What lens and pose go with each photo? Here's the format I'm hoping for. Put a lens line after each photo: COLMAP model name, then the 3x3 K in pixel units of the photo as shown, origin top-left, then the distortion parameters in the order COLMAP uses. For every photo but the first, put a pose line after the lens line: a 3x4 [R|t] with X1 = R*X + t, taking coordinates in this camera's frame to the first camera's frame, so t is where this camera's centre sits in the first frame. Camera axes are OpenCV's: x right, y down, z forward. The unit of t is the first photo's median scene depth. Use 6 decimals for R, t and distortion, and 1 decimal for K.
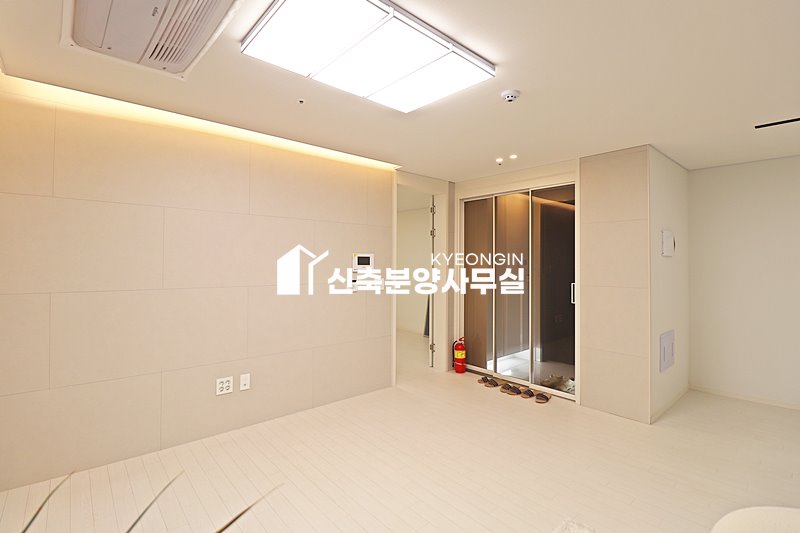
lens RADIAL K [[372.4, 0, 399.3], [0, 372.4, 258.5], [0, 0, 1]] dist [0.003885, -0.014129]
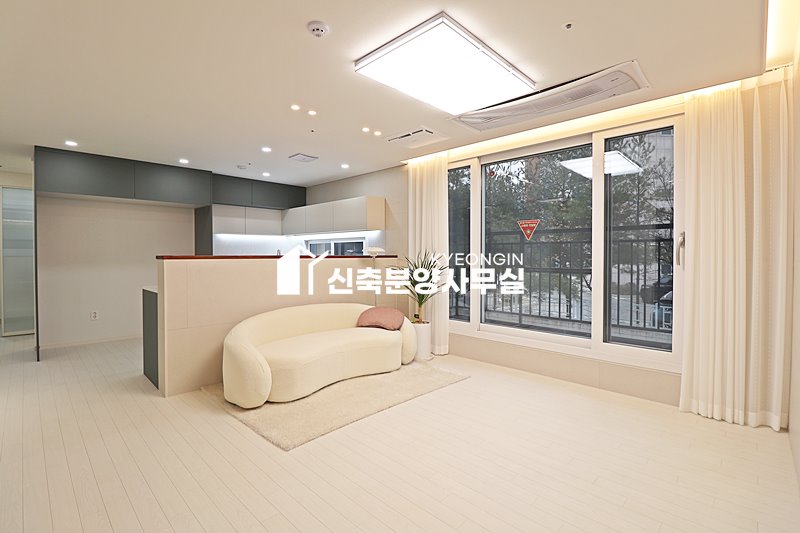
lens RADIAL K [[366.8, 0, 400.7], [0, 366.8, 260.1], [0, 0, 1]] dist [0.000135, -0.014851]
pose [[-0.995973, -0.002642, -0.089616, 0.114422], [-0.003113, 0.999982, 0.005112, 0.055848], [0.089601, 0.005371, -0.995963, 1.149186]]
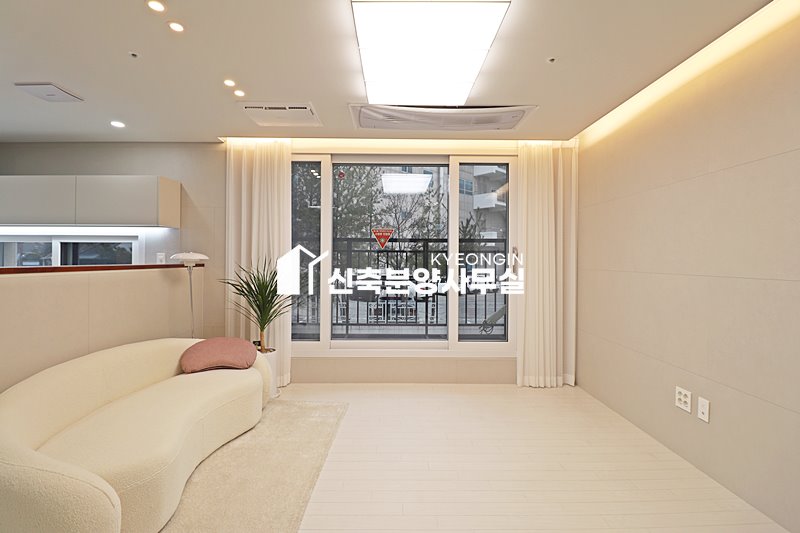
lens RADIAL K [[366.8, 0, 400.7], [0, 366.8, 260.1], [0, 0, 1]] dist [0.000135, -0.014851]
pose [[-0.648039, -0.007382, -0.761571, 0.416423], [-0.002301, 0.999967, -0.007736, 0.042080], [0.761603, -0.003261, -0.648035, 0.843329]]
